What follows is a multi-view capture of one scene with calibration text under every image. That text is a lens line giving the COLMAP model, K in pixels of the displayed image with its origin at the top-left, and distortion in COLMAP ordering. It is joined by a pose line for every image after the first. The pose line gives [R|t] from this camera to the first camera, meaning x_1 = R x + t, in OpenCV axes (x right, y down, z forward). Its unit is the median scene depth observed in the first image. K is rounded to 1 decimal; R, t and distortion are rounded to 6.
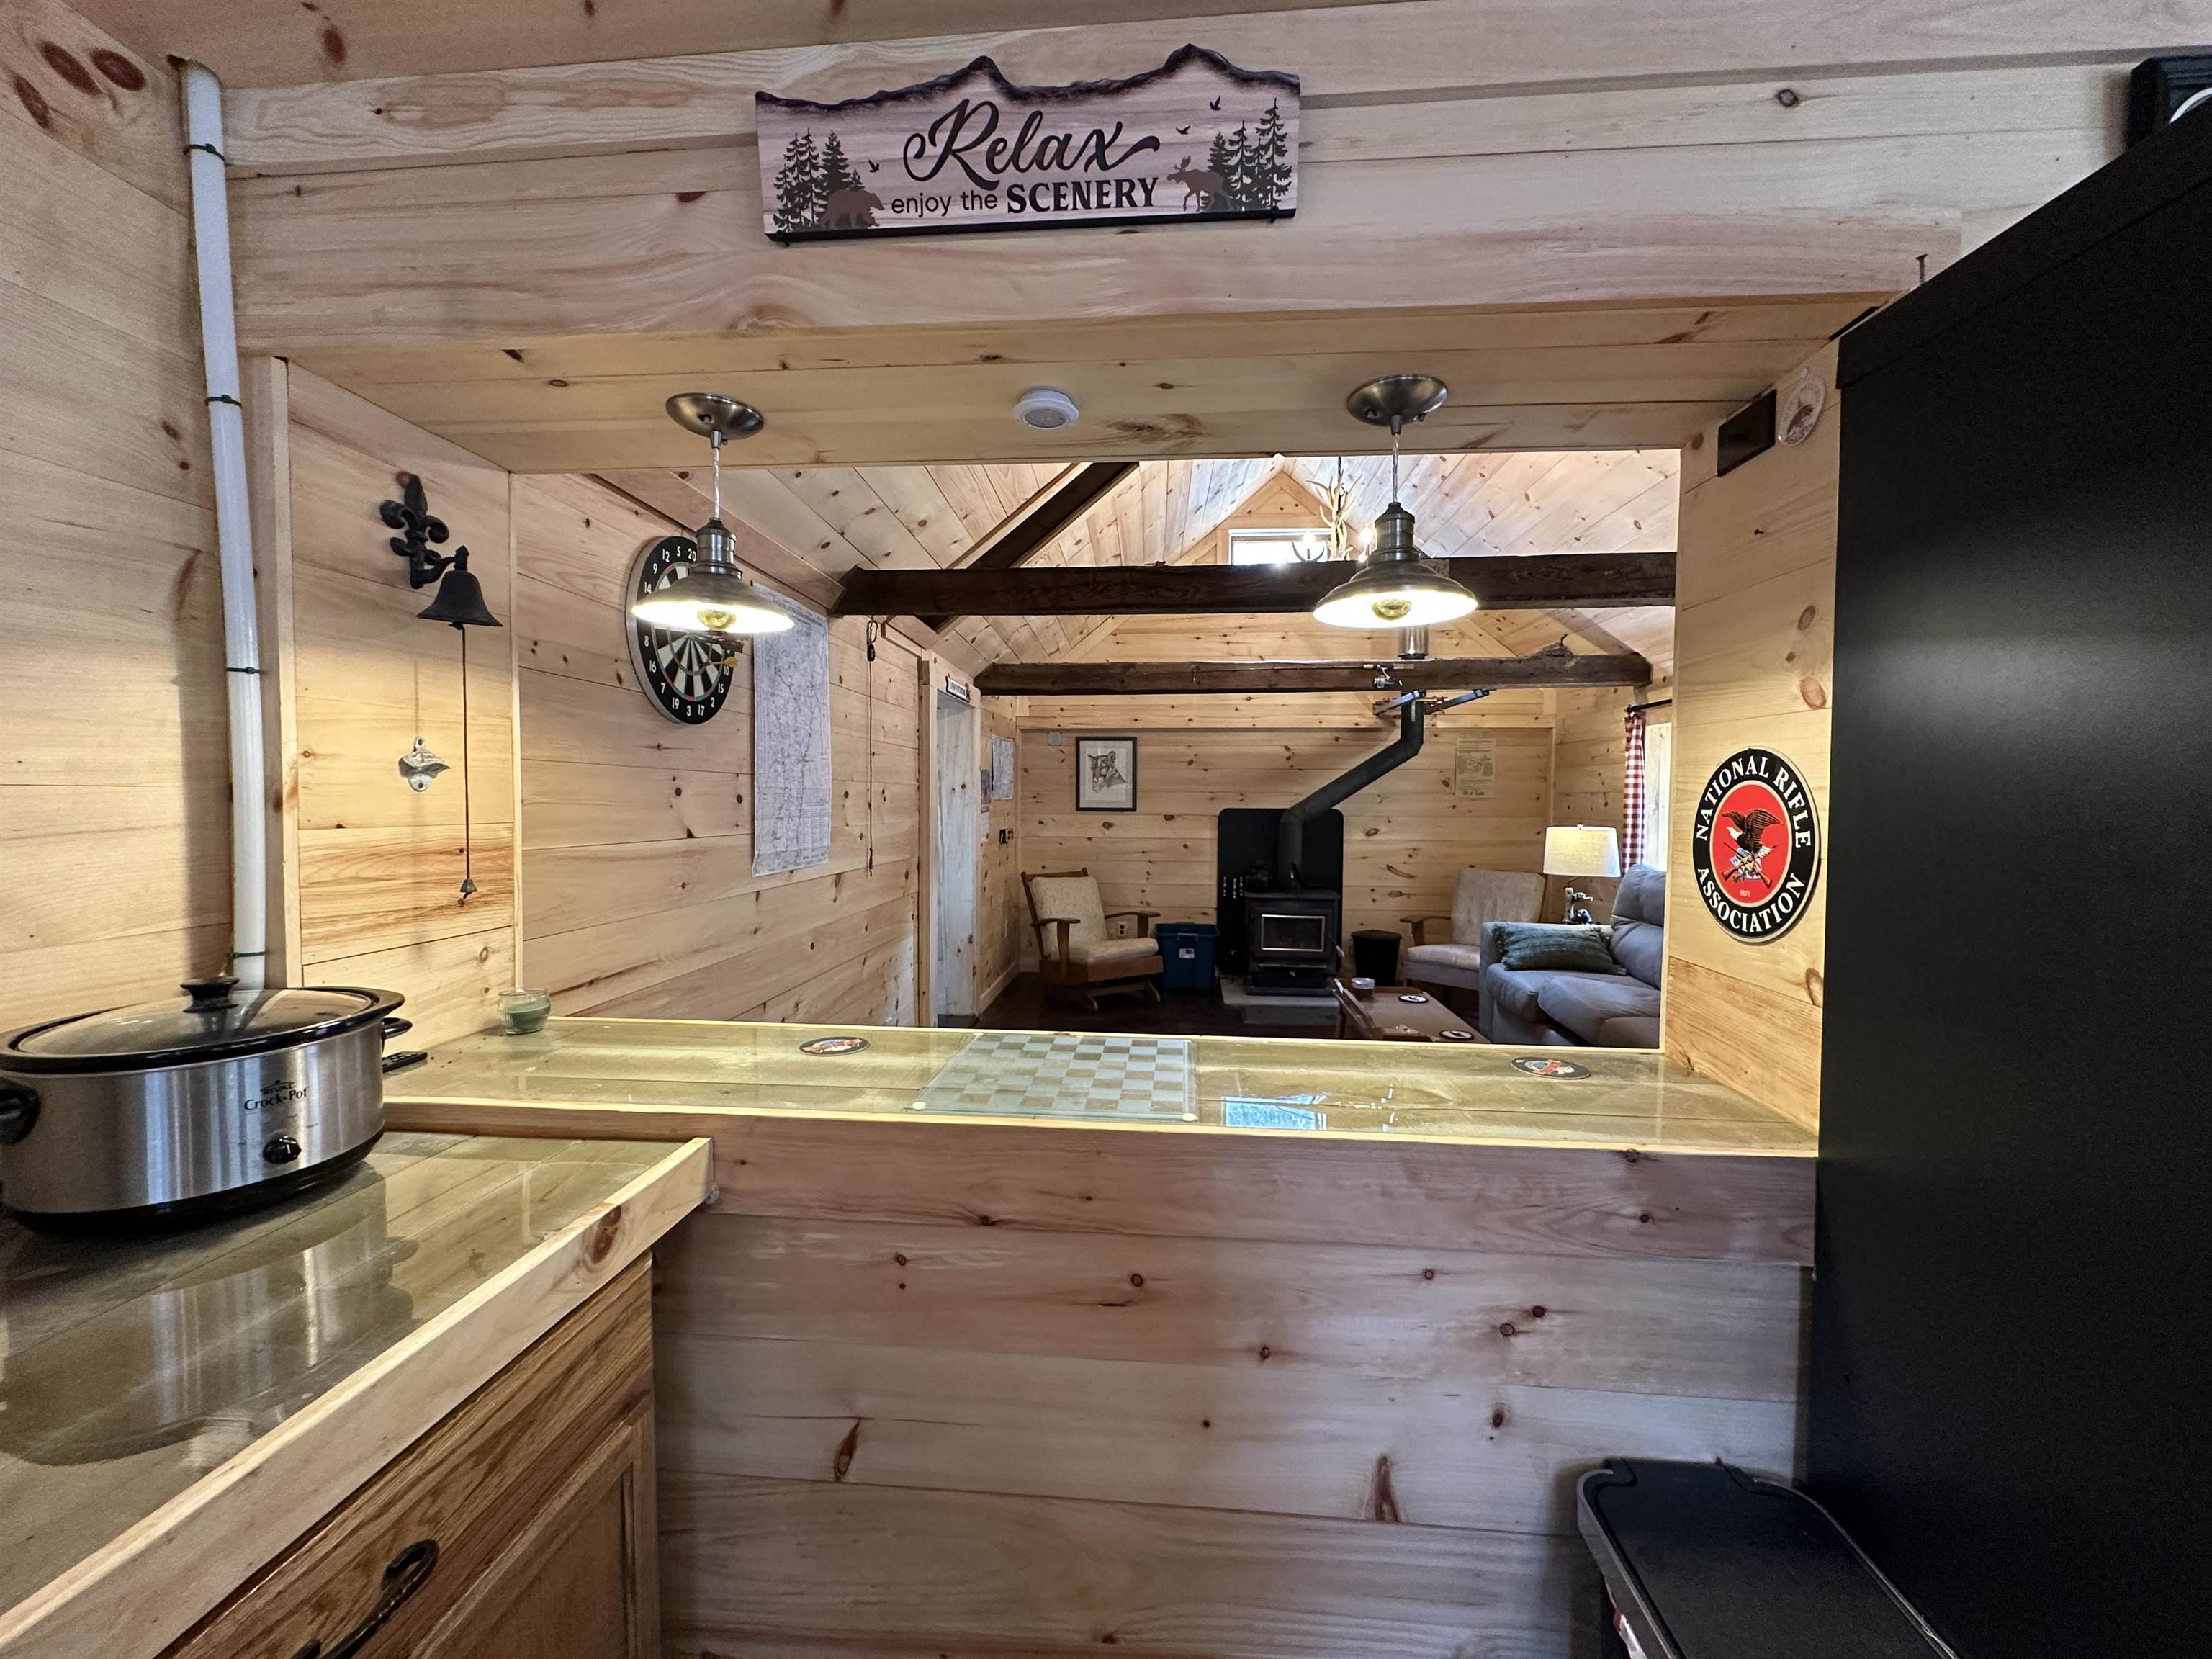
lens RADIAL K [[883.3, 0, 1107.0], [0, 883.3, 835.2], [0, 0, 1]] dist [-0.003491, 0.000048]
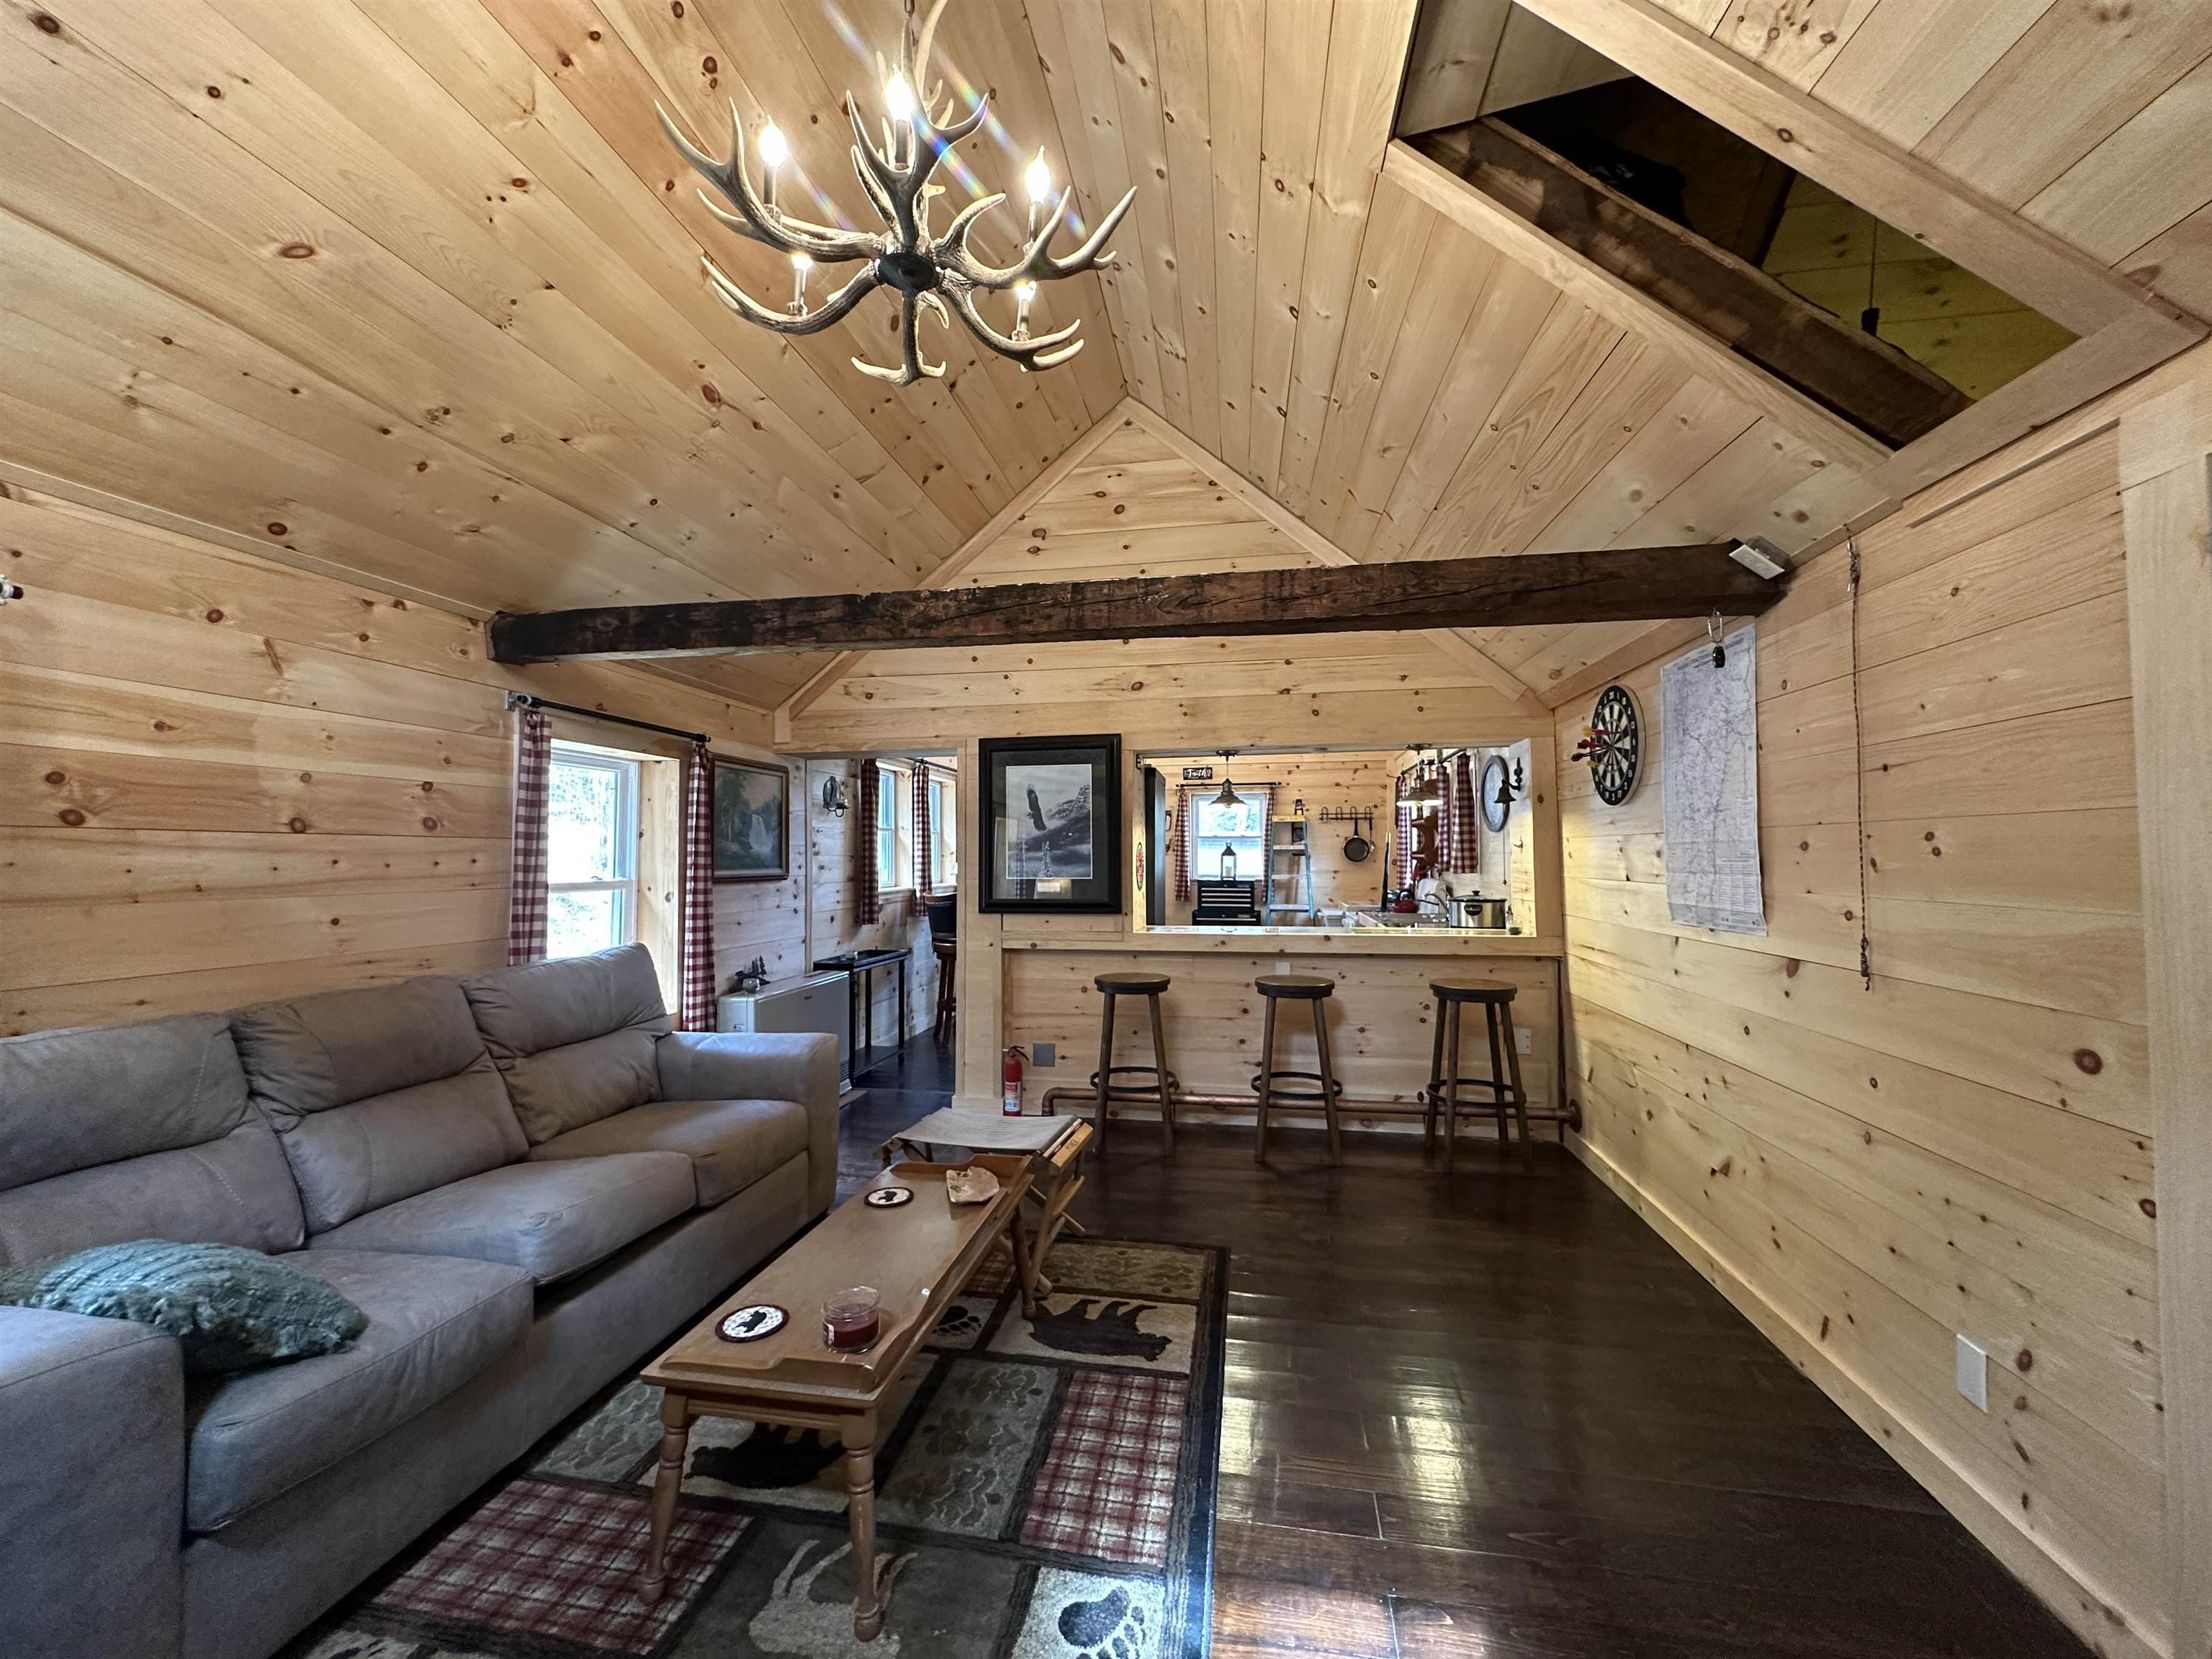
lens RADIAL K [[883.3, 0, 1099.6], [0, 883.3, 834.0], [0, 0, 1]] dist [-0.003491, 0.000048]
pose [[-0.994125, 0.001432, 0.108228, 0.104004], [0.003042, 0.999887, 0.014707, -0.042216], [-0.108195, 0.014950, -0.994017, 1.087117]]
